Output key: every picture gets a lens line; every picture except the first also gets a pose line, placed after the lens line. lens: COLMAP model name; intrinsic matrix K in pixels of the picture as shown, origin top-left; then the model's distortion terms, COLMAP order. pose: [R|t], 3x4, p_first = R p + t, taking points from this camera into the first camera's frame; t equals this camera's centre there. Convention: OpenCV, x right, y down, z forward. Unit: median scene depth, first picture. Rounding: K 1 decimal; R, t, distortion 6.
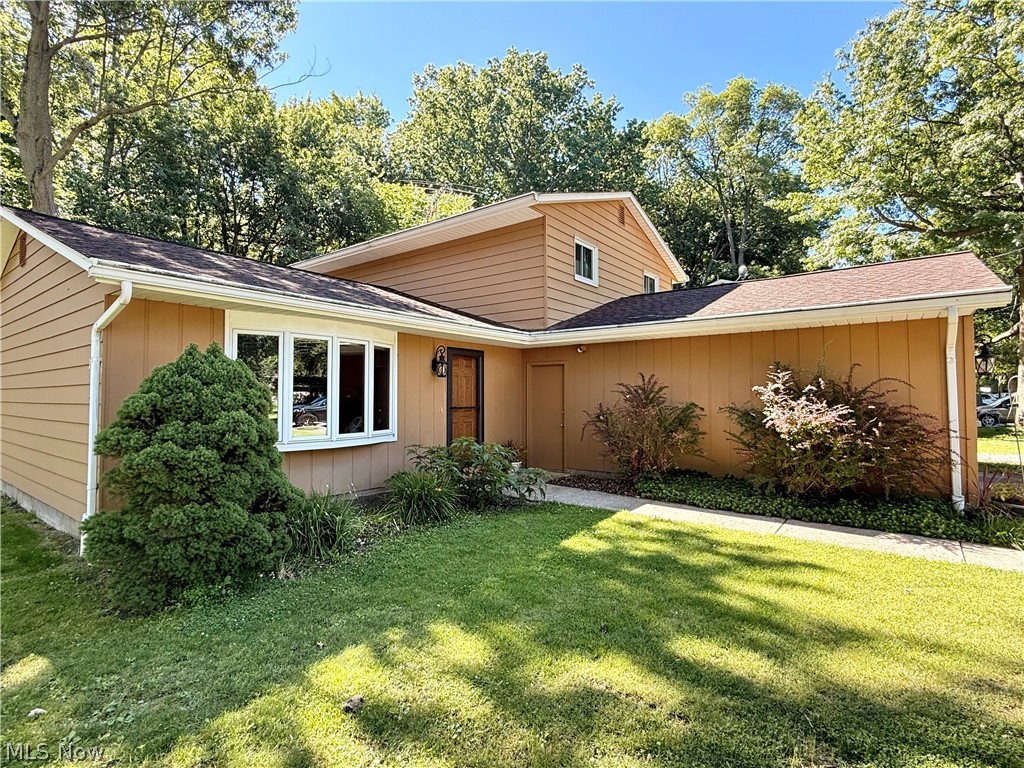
lens RADIAL K [[514.1, 0, 512.0], [0, 514.1, 380.3], [0, 0, 1]] dist [-0.002166, 0.001301]
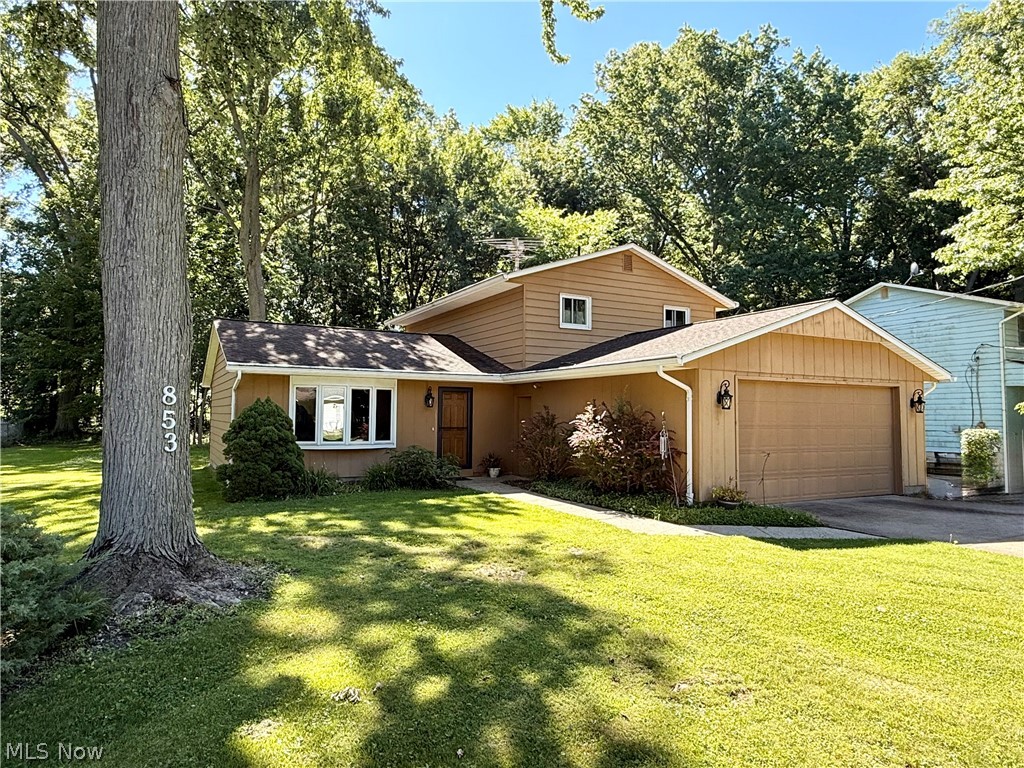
lens RADIAL K [[641.7, 0, 511.4], [0, 641.7, 383.4], [0, 0, 1]] dist [0.001774, -0.002440]
pose [[0.914450, -0.013288, -0.404481, 0.752692], [0.005547, 0.999778, -0.020304, -0.032367], [0.404661, 0.016324, 0.914321, -0.561868]]
